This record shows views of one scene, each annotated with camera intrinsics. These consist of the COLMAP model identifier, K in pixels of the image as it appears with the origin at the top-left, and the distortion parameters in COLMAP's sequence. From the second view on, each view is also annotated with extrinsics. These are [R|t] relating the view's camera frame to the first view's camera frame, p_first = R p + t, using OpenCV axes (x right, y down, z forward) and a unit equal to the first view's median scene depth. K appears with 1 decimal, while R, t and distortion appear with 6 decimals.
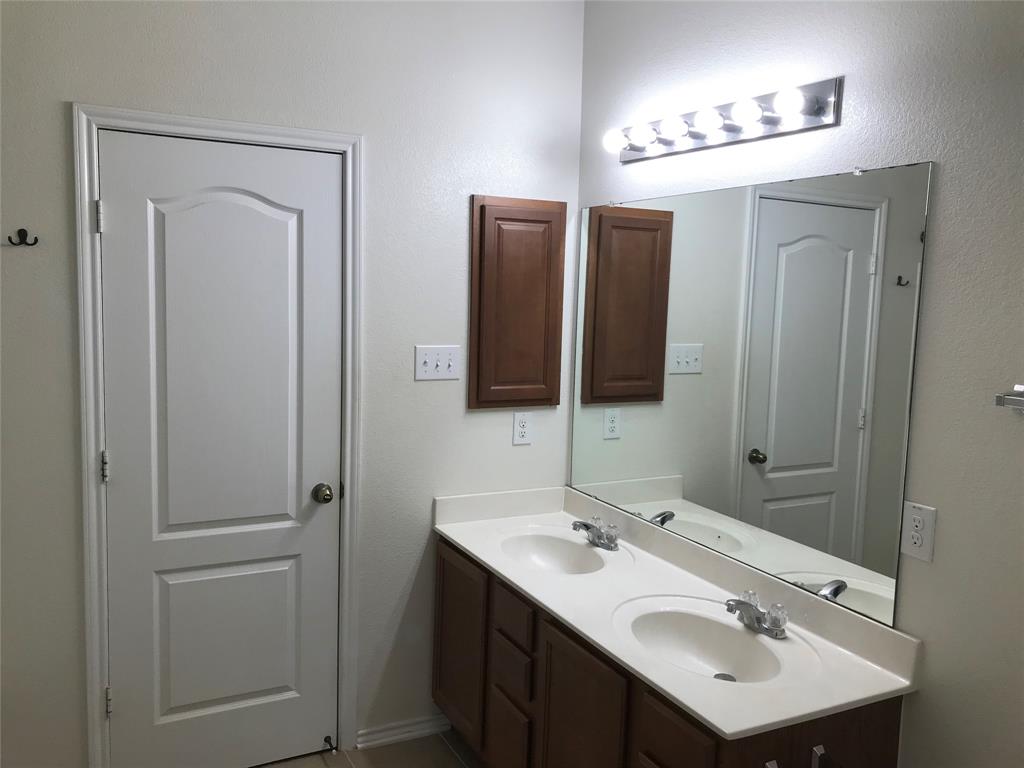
lens RADIAL K [[843.7, 0, 509.2], [0, 843.7, 379.6], [0, 0, 1]] dist [0.033673, -0.009517]
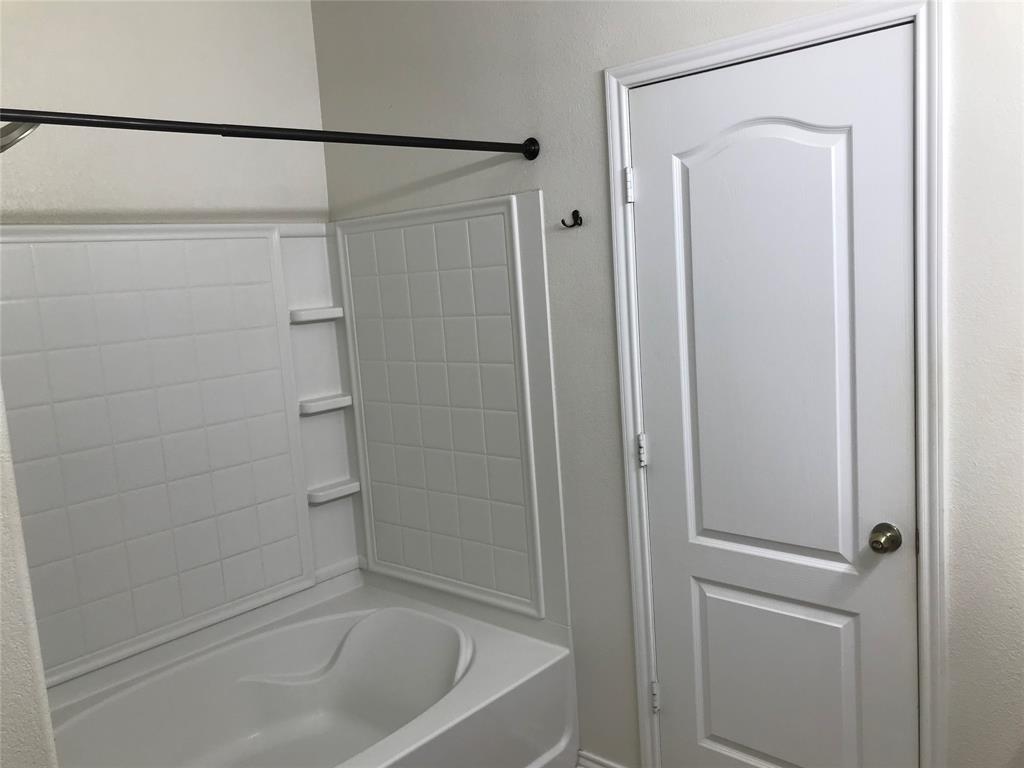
lens RADIAL K [[843.7, 0, 509.2], [0, 843.7, 379.6], [0, 0, 1]] dist [0.033673, -0.009517]
pose [[0.355026, 0.070074, -0.932226, 0.326848], [-0.022509, 0.997538, 0.066411, -0.034495], [0.934585, -0.002594, 0.355729, 0.505946]]
